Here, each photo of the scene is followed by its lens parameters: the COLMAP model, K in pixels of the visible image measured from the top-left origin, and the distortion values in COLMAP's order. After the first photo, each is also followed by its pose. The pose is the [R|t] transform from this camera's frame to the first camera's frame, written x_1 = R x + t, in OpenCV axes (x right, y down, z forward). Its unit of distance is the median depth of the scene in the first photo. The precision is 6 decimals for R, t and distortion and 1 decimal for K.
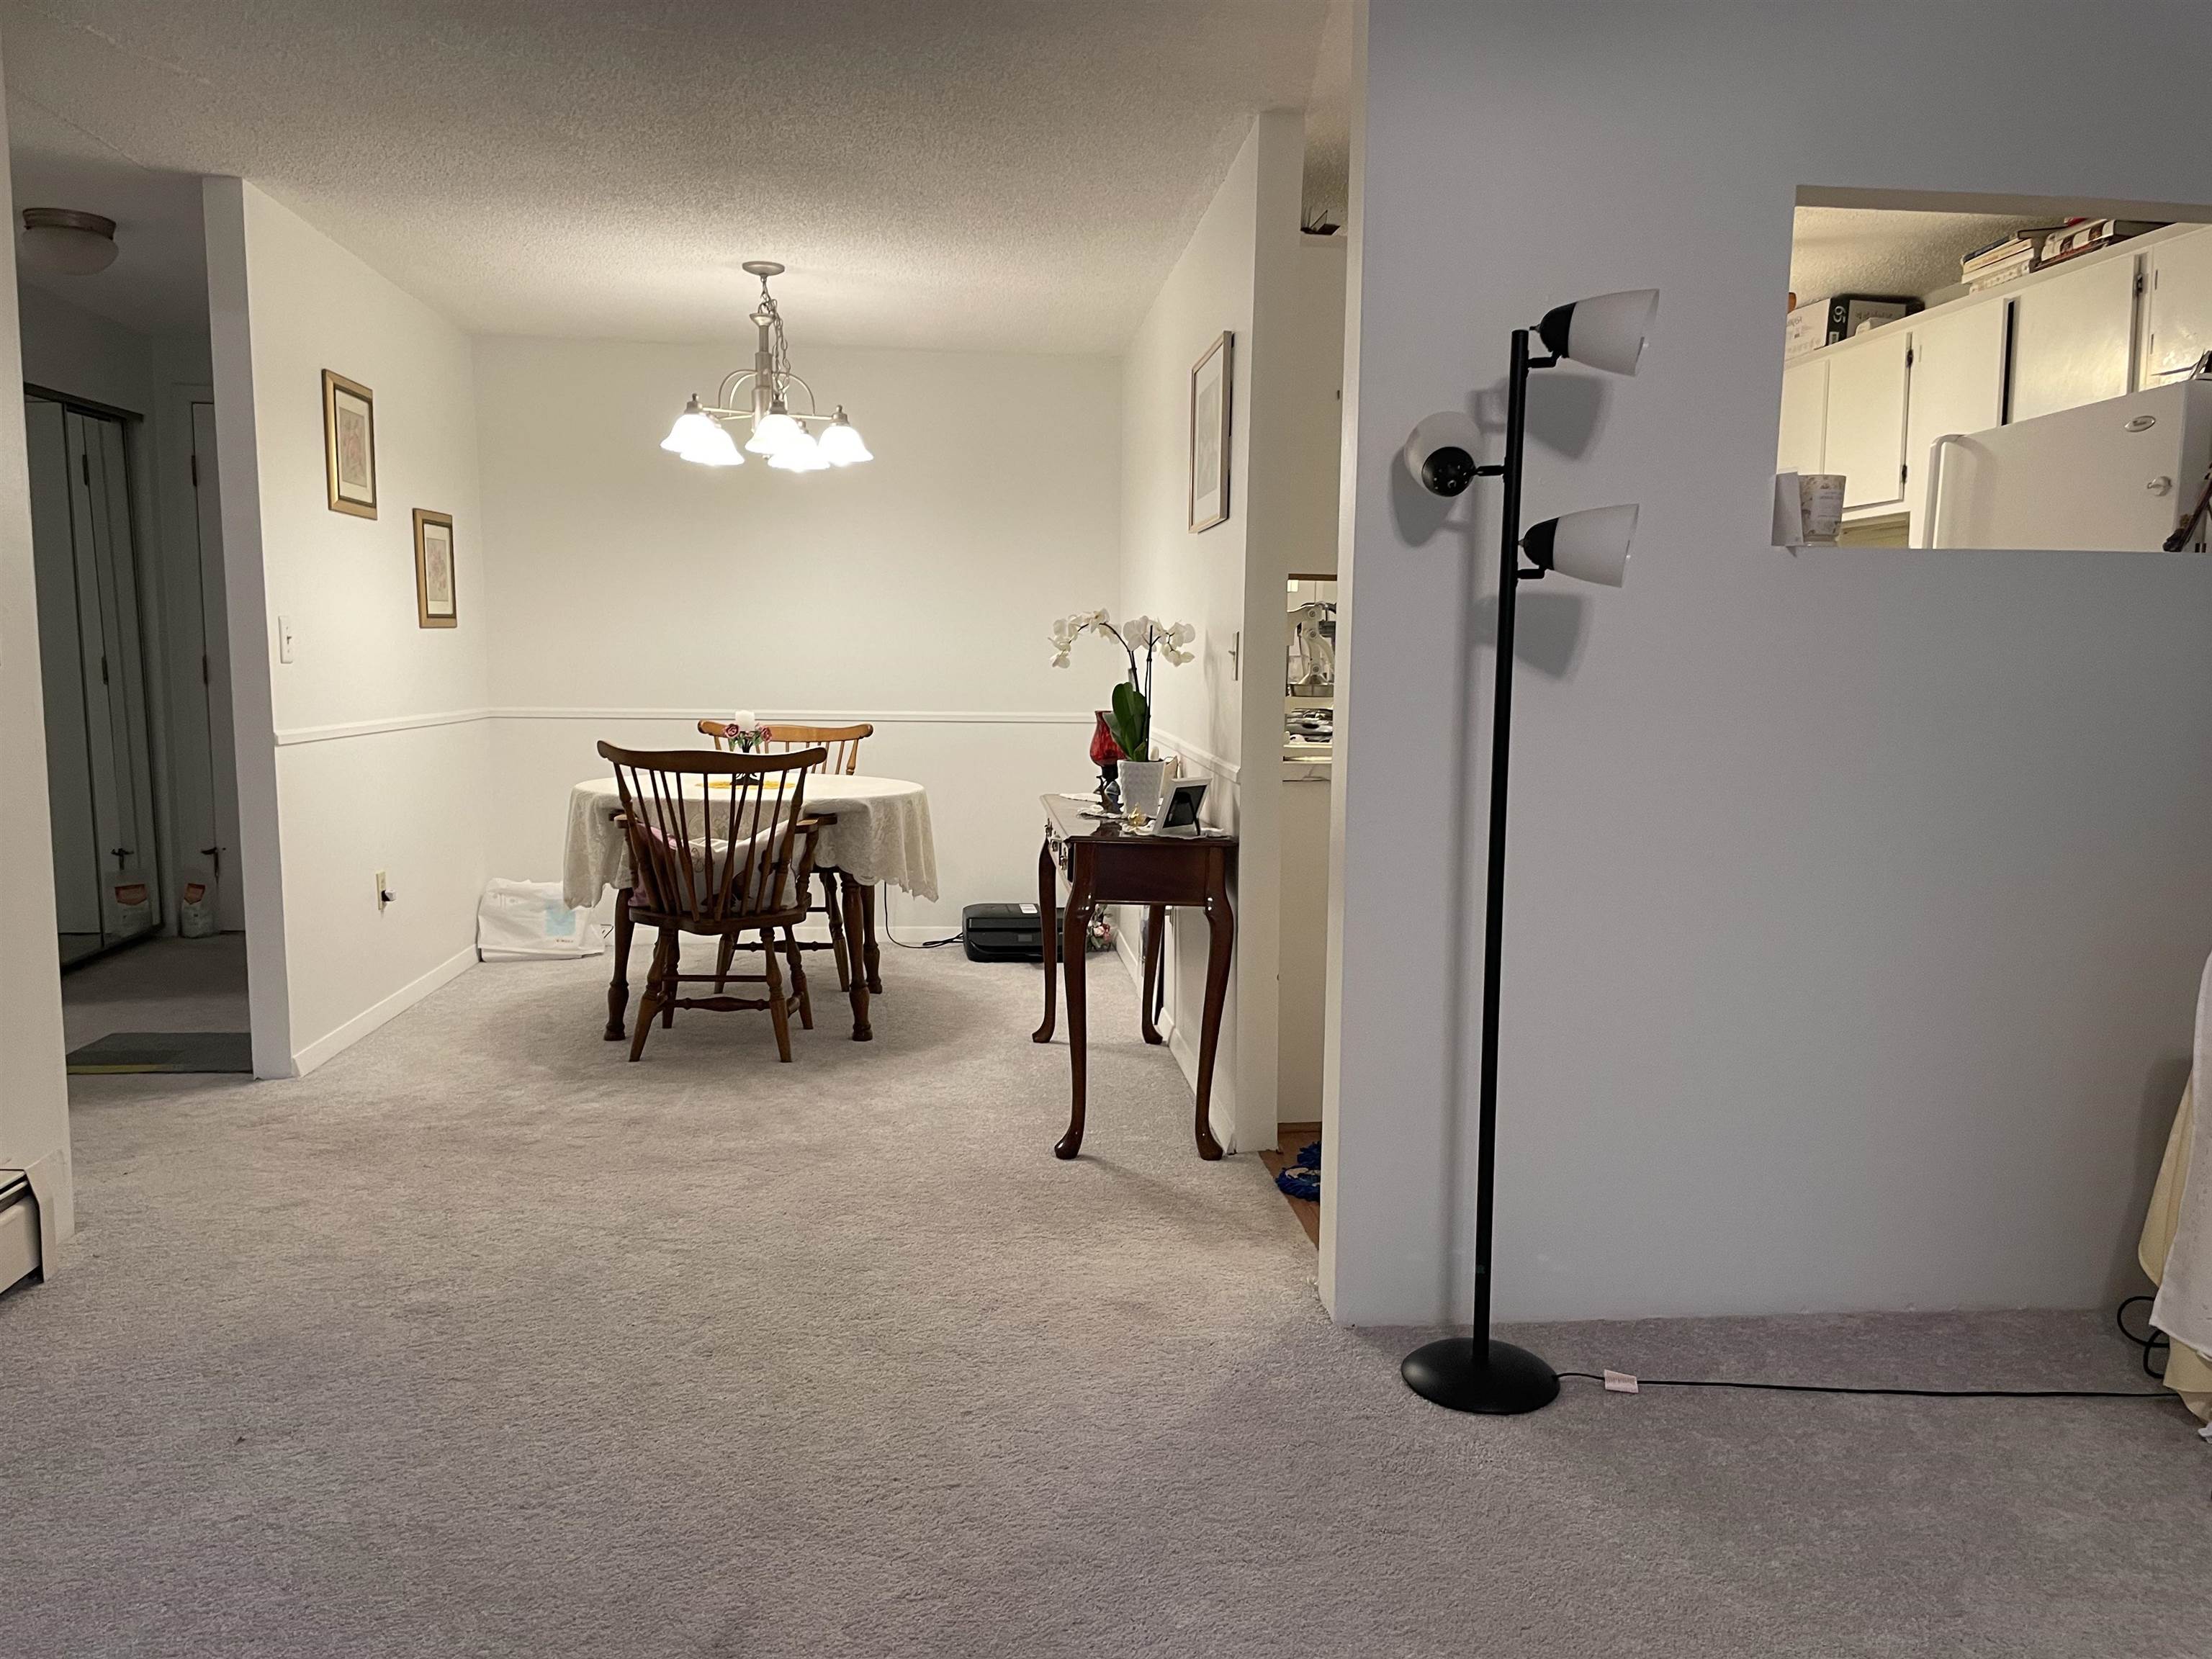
lens RADIAL K [[1666.4, 0, 1167.6], [0, 1666.4, 859.4], [0, 0, 1]] dist [0.009839, 0.001091]
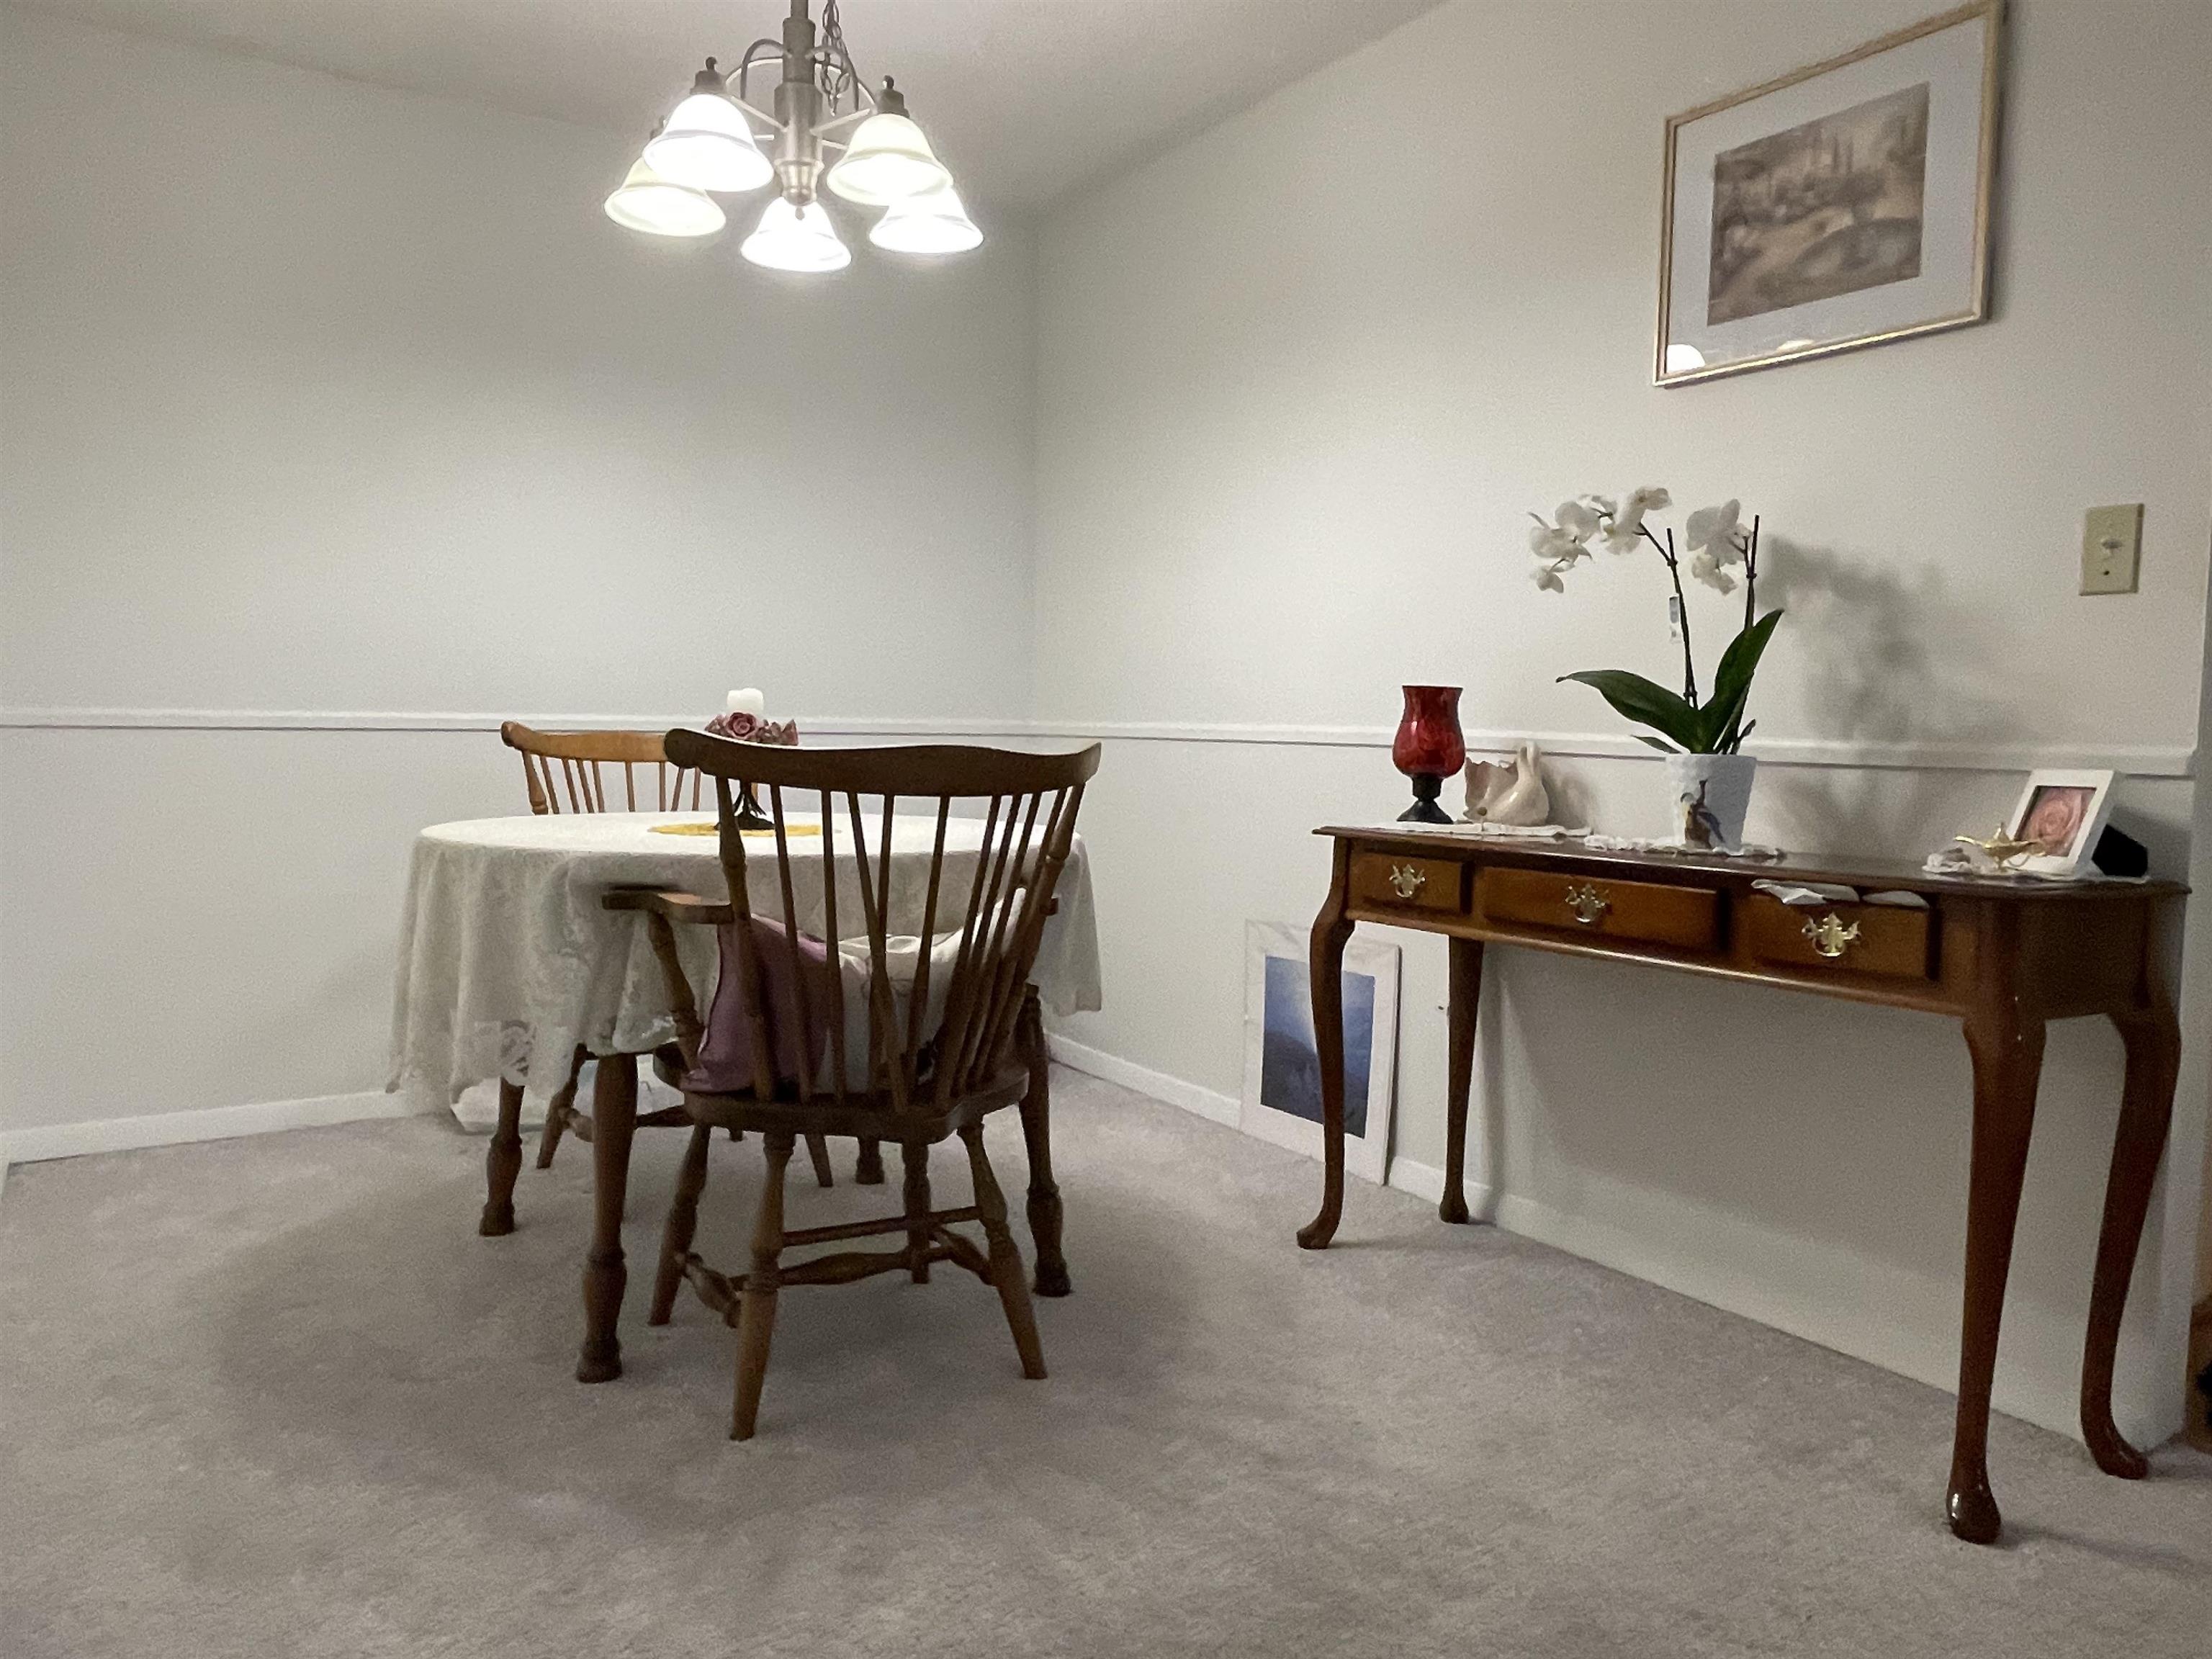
lens RADIAL K [[1581.5, 0, 1106.0], [0, 1581.5, 829.5], [0, 0, 1]] dist [-0.019011, -0.001169]
pose [[0.908766, -0.032057, 0.416073, -0.413031], [0.050648, 0.998147, -0.033718, -0.025088], [-0.414221, 0.051715, 0.908706, 0.574215]]
